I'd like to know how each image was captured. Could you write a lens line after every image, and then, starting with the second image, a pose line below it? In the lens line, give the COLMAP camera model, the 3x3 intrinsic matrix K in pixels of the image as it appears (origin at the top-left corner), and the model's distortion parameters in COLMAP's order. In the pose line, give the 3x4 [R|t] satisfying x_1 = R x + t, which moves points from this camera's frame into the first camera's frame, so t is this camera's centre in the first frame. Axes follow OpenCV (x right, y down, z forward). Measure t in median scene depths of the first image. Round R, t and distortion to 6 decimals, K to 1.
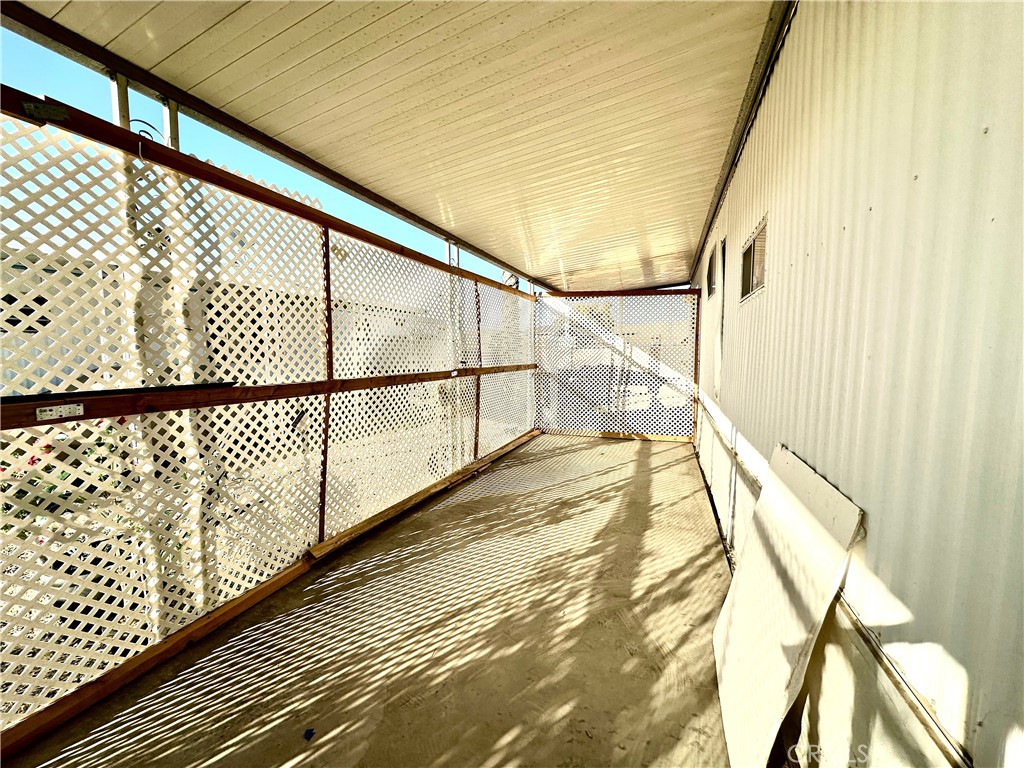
lens RADIAL K [[411.6, 0, 512.2], [0, 411.6, 389.3], [0, 0, 1]] dist [-0.004629, -0.000050]
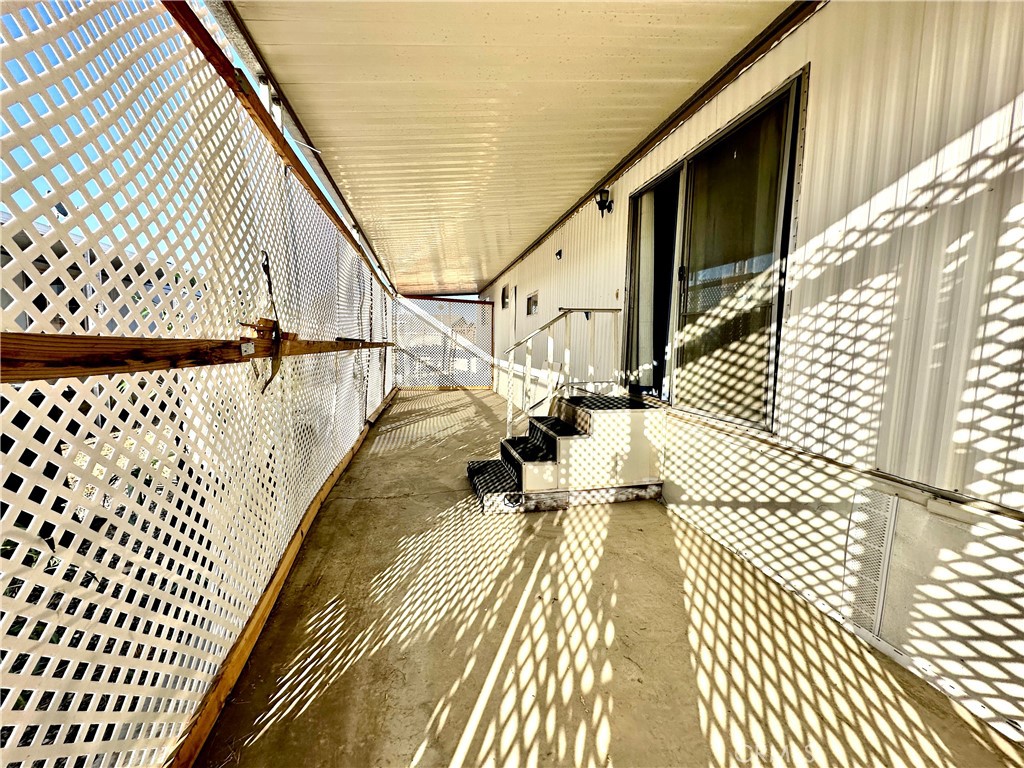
lens RADIAL K [[411.6, 0, 512.2], [0, 411.6, 389.3], [0, 0, 1]] dist [-0.004629, -0.000050]
pose [[0.840990, -0.026983, 0.540377, -0.831522], [0.012639, 0.999463, 0.030237, 0.141267], [-0.540903, -0.018600, 0.840879, -1.018825]]
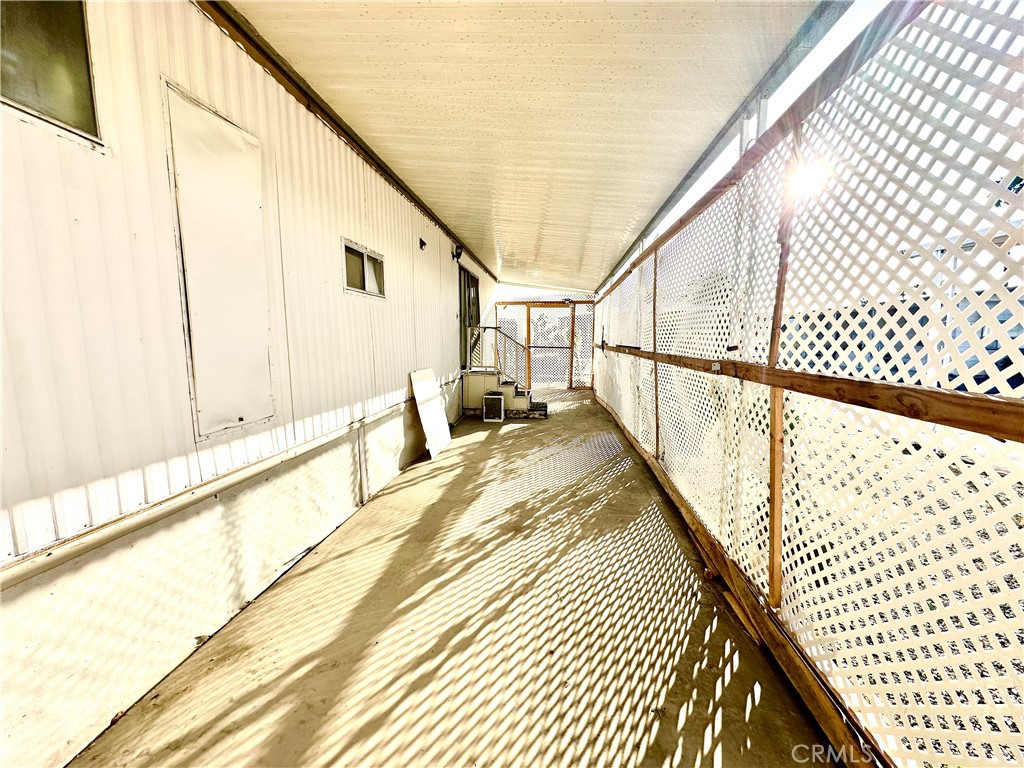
lens RADIAL K [[408.6, 0, 510.9], [0, 408.6, 385.2], [0, 0, 1]] dist [-0.002842, 0.000392]
pose [[-0.970112, 0.034348, -0.240216, 0.382303], [-0.014488, 0.979967, 0.198634, -0.172384], [0.242226, 0.196177, -0.950179, 2.036160]]
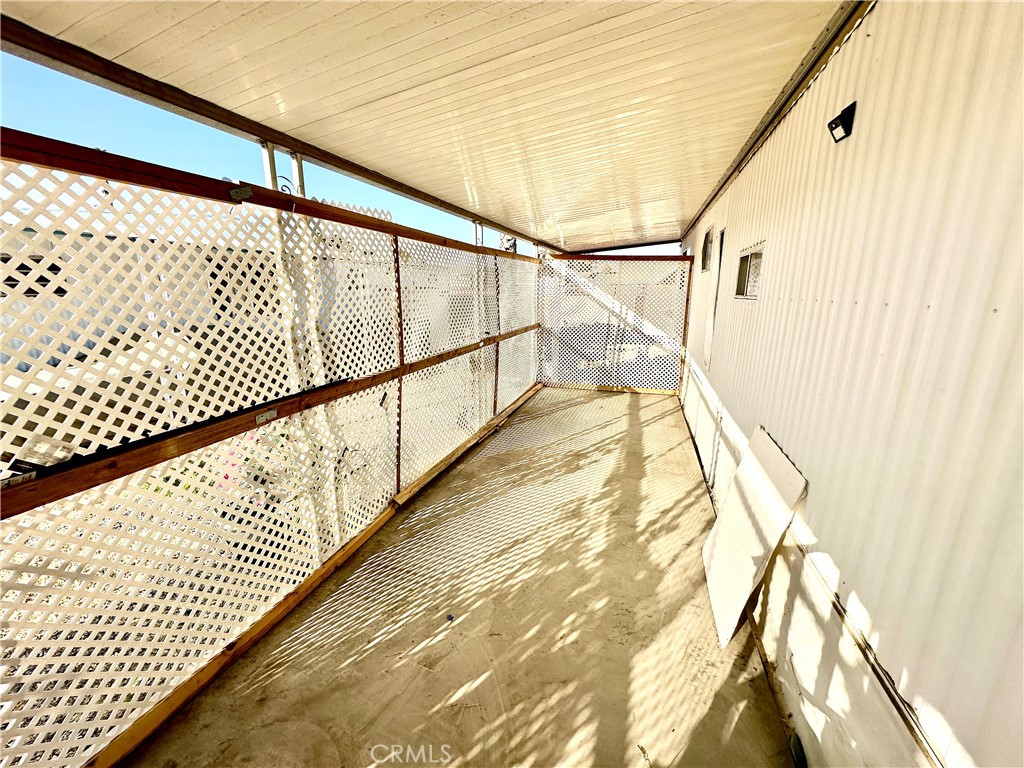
lens RADIAL K [[408.6, 0, 510.9], [0, 408.6, 385.2], [0, 0, 1]] dist [-0.002842, 0.000392]
pose [[0.999001, 0.003824, 0.044517, -0.139123], [-0.010094, 0.989889, 0.141483, -0.111599], [-0.043525, -0.141791, 0.988939, -0.177148]]
